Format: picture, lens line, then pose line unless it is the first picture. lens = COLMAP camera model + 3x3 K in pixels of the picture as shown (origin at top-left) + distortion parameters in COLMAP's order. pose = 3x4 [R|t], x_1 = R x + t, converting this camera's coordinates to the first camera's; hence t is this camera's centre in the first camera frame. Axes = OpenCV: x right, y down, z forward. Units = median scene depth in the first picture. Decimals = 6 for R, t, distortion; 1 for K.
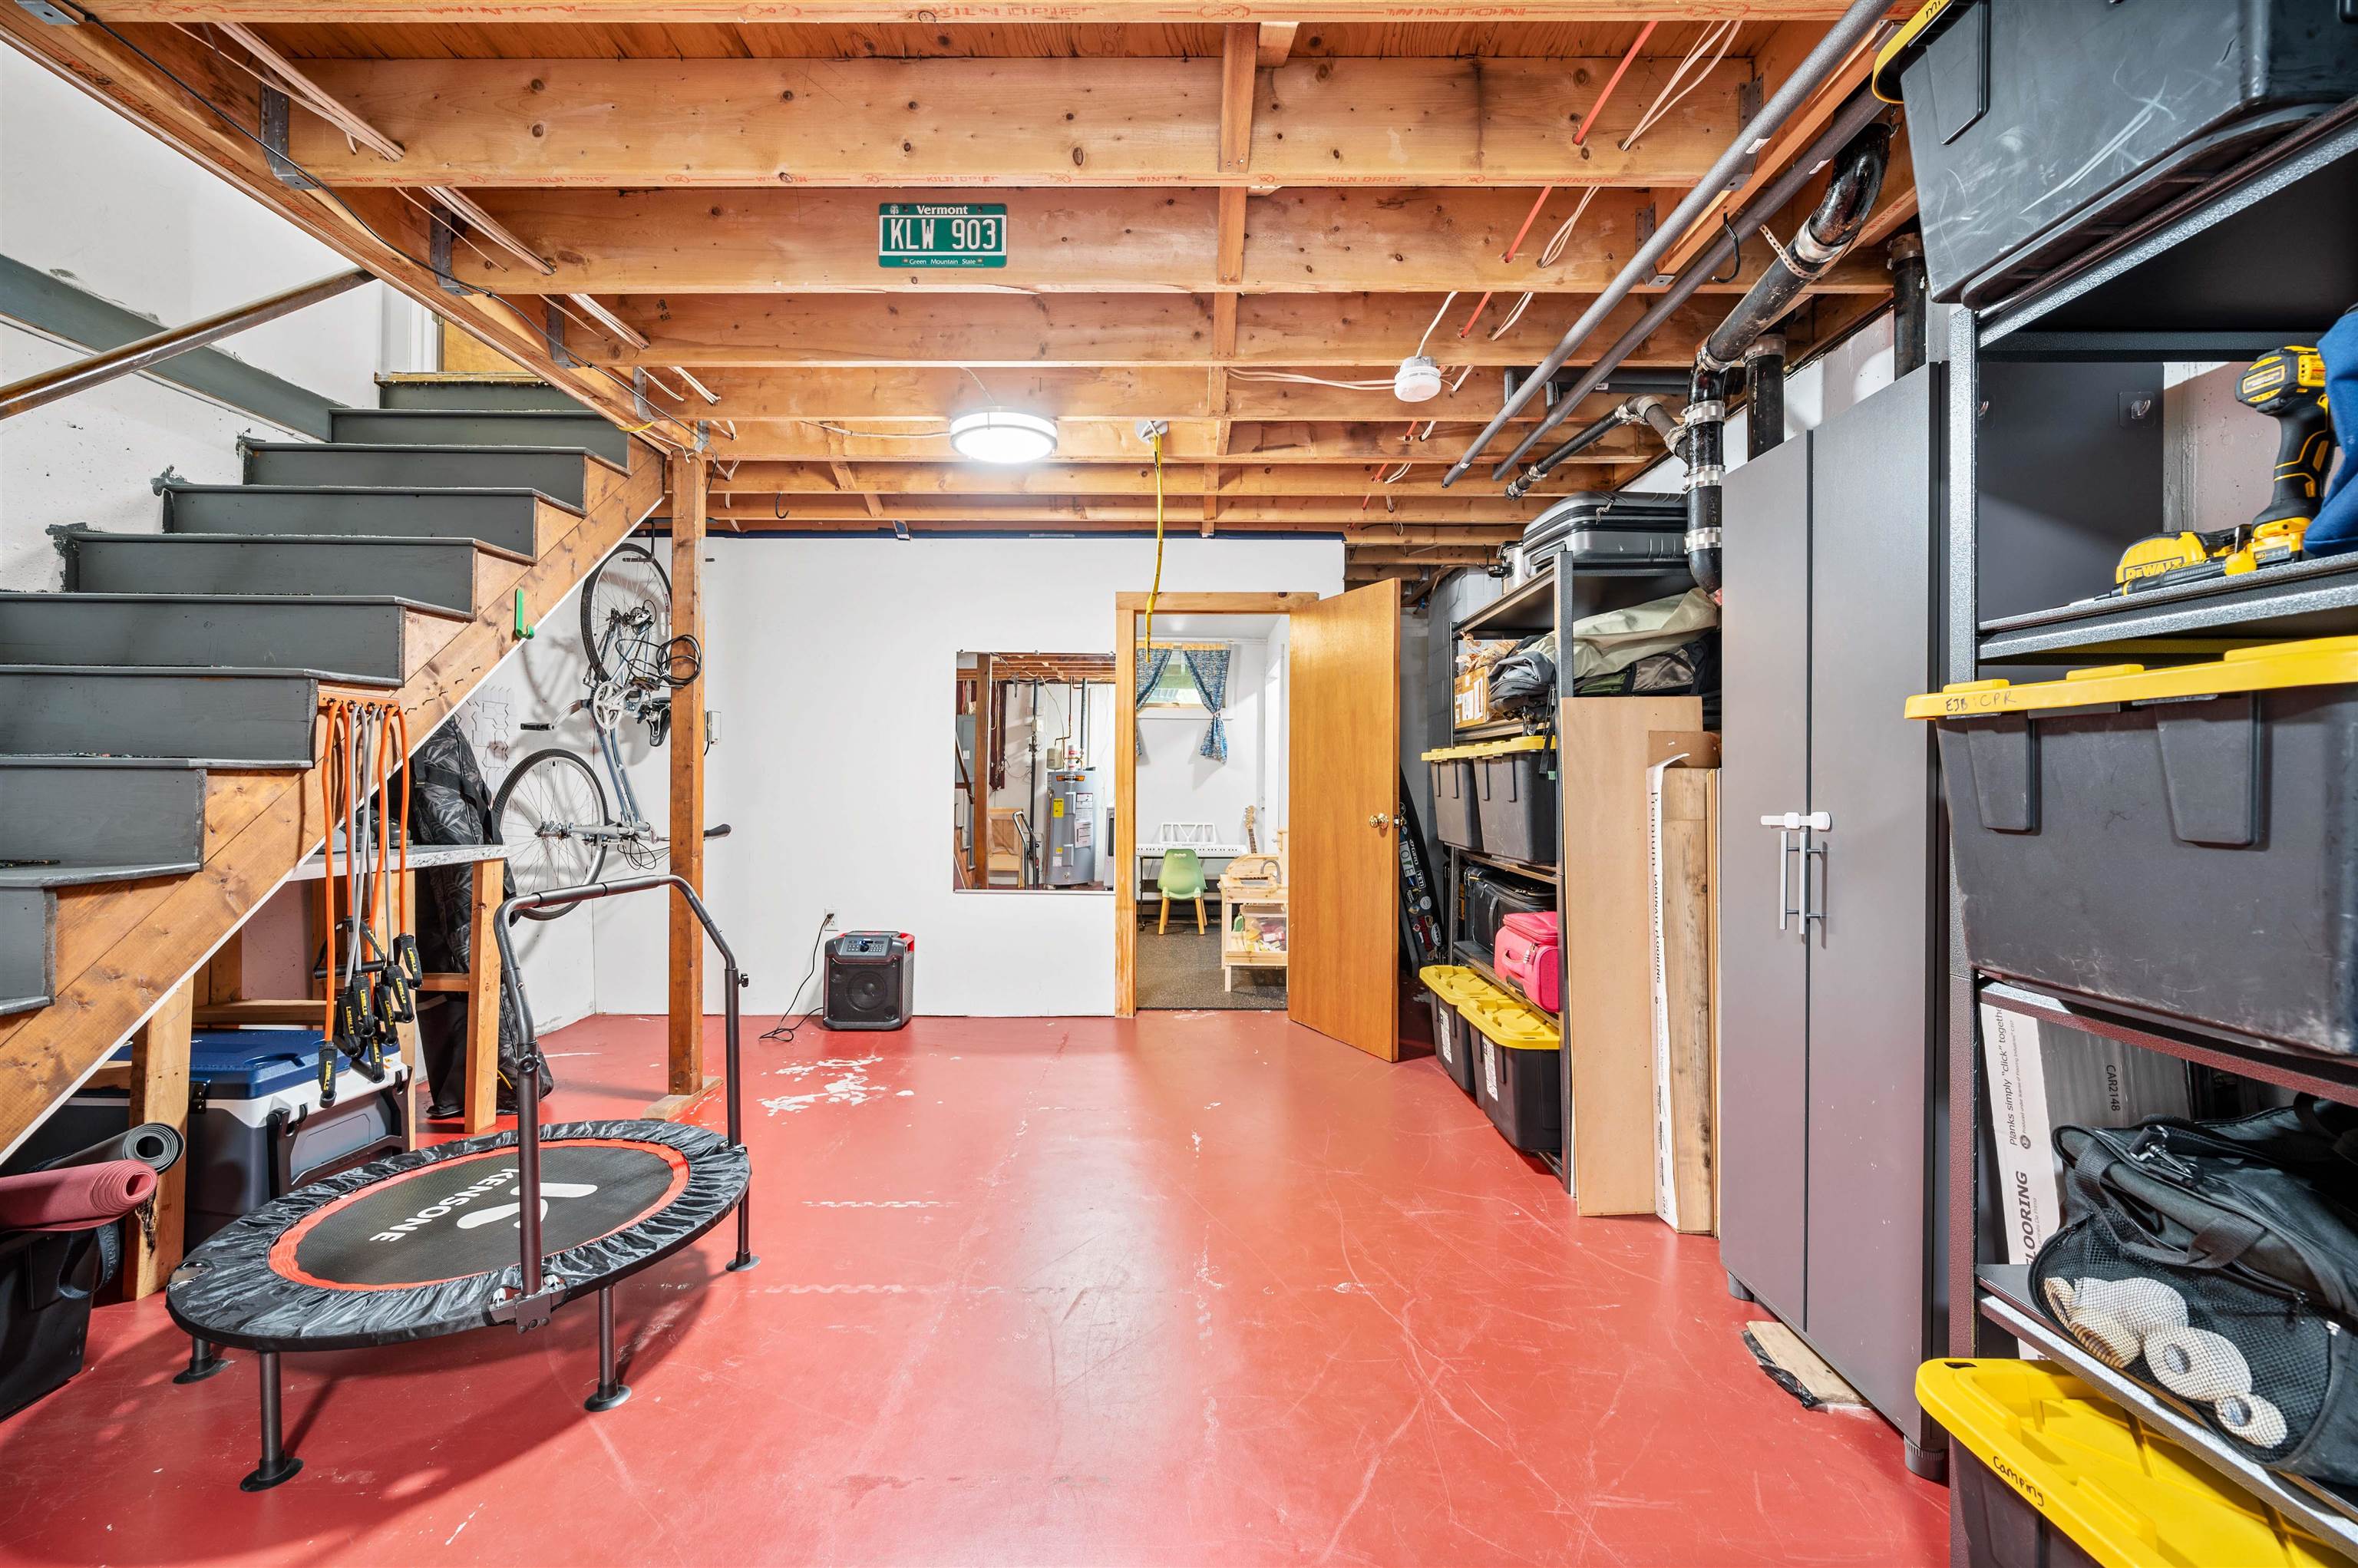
lens RADIAL K [[940.0, 0, 1180.9], [0, 940.0, 777.2], [0, 0, 1]] dist [-0.002140, 0.000255]
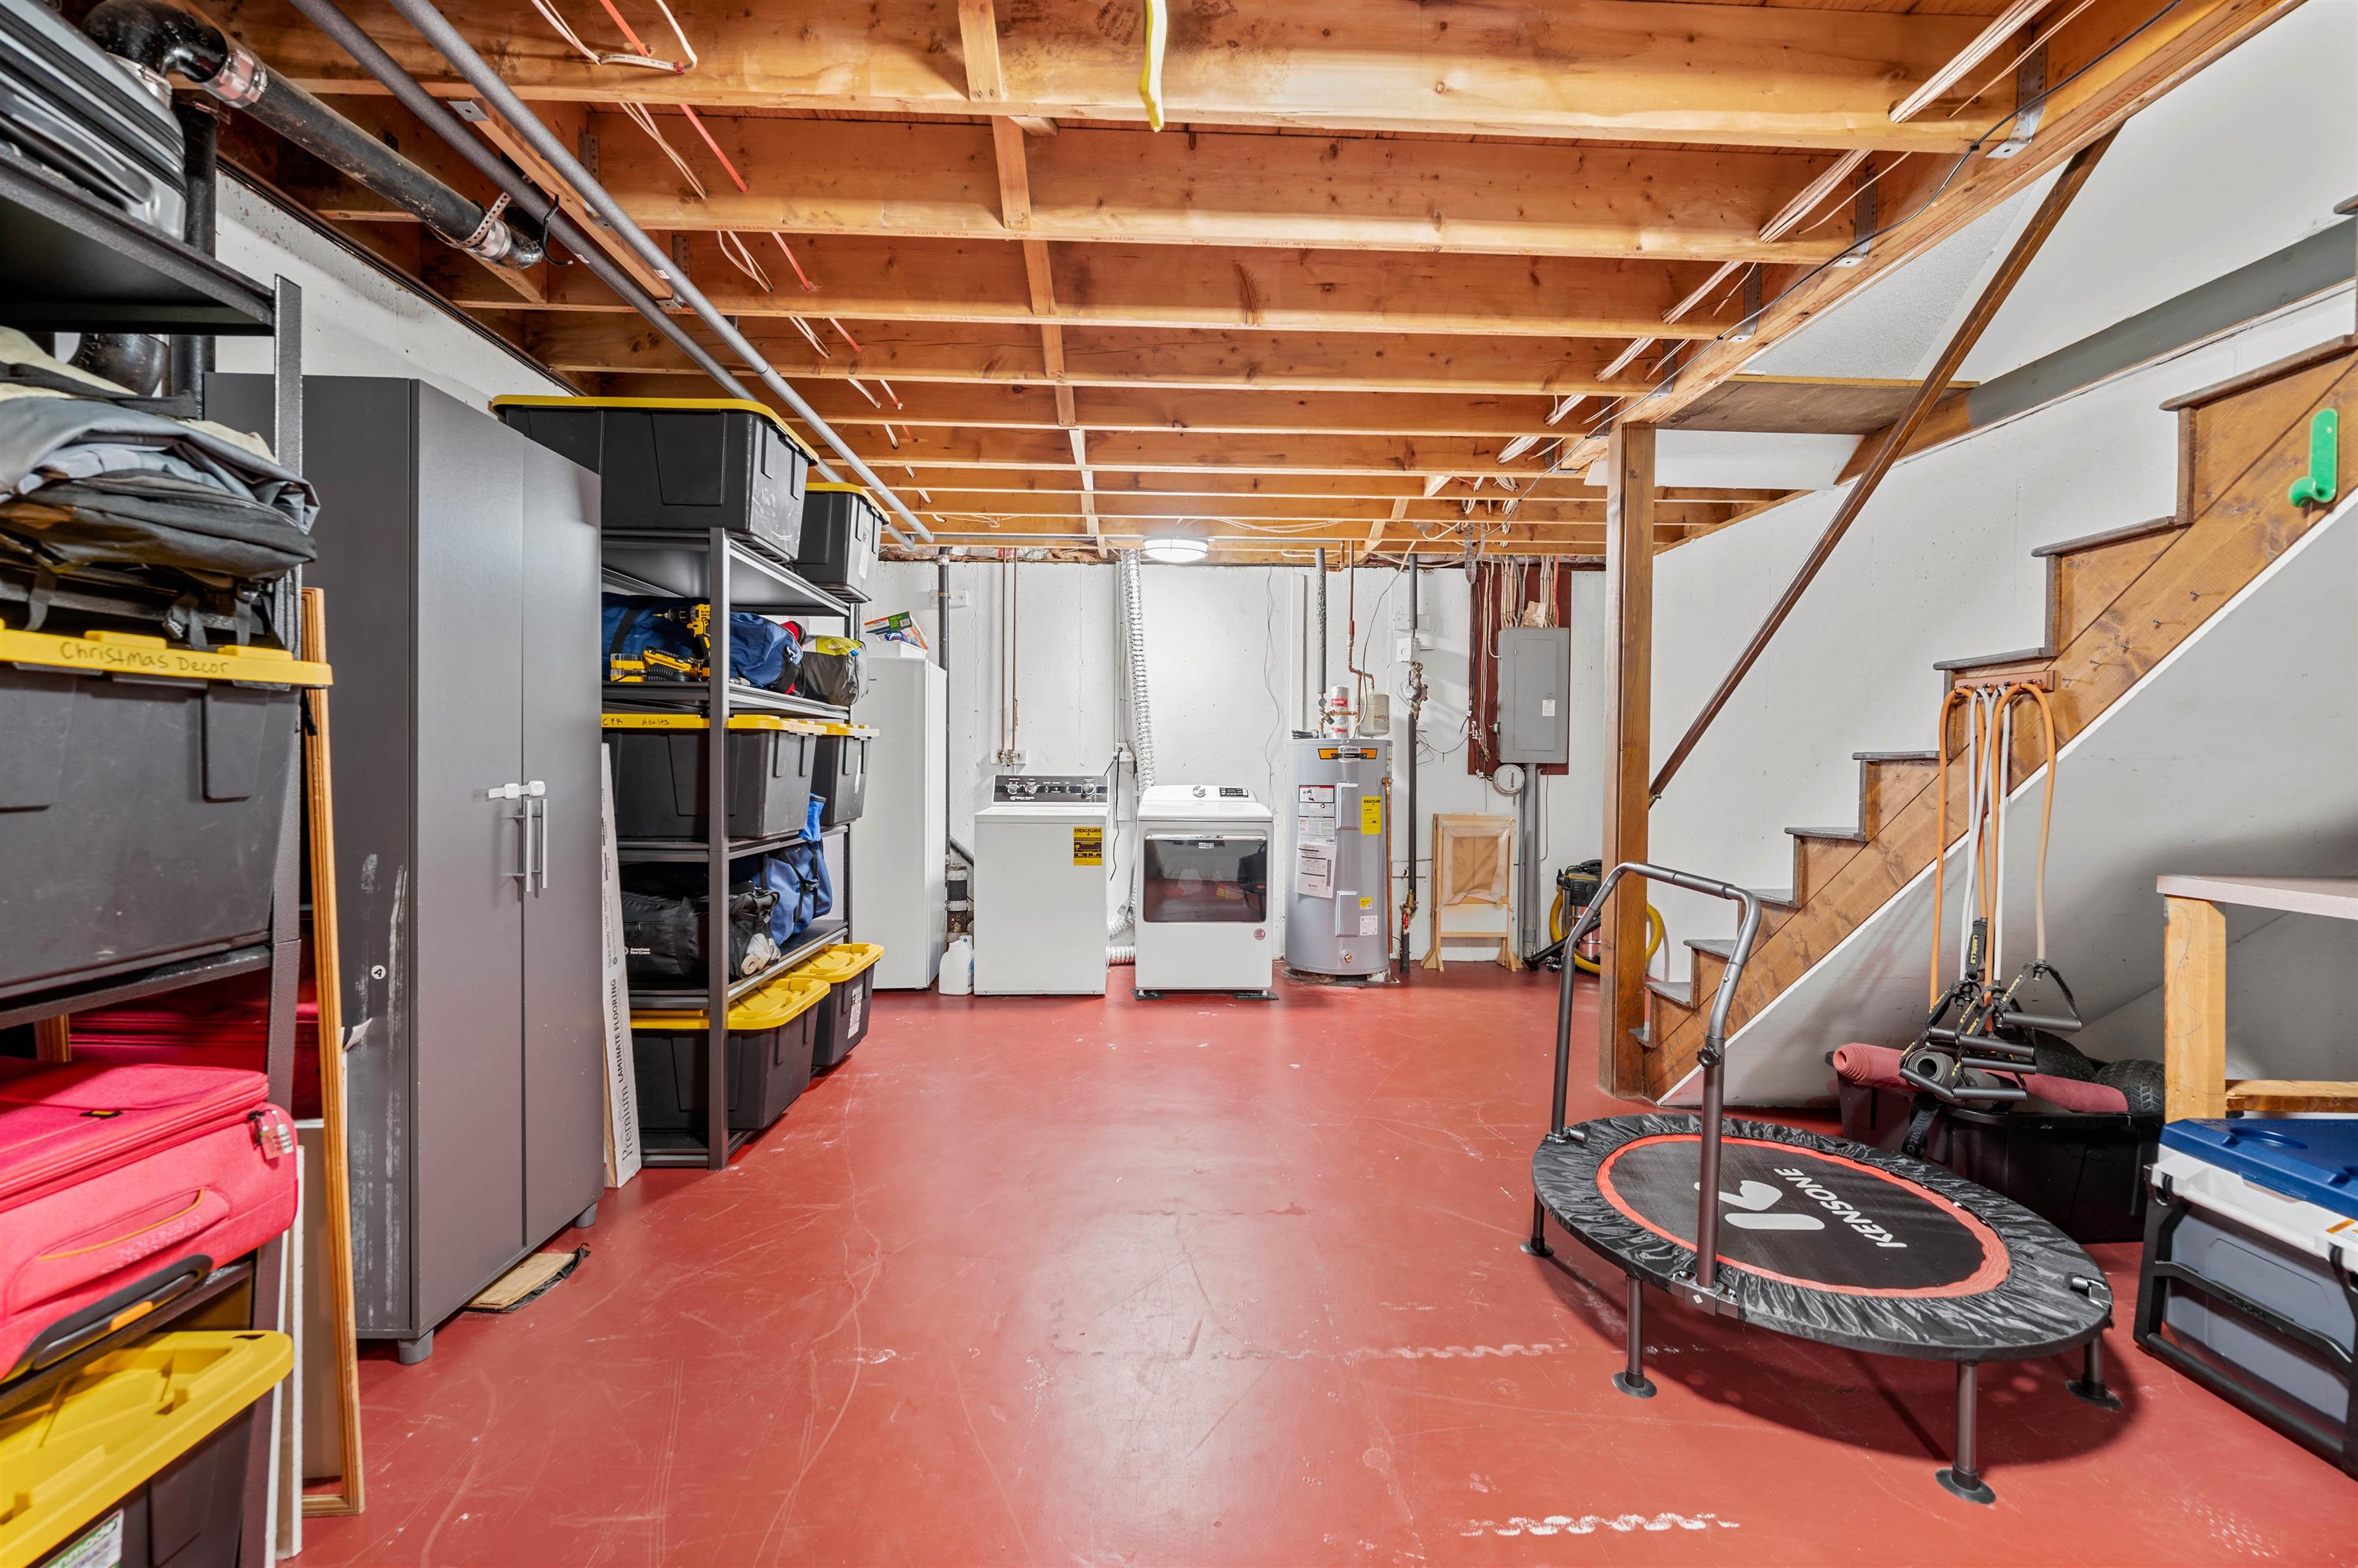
lens RADIAL K [[940.0, 0, 1178.2], [0, 940.0, 776.4], [0, 0, 1]] dist [-0.002140, 0.000255]
pose [[-0.999125, -0.011272, -0.040271, -0.056805], [-0.011830, 0.999837, 0.013648, 0.006199], [0.040110, 0.014112, -0.999096, 2.015890]]
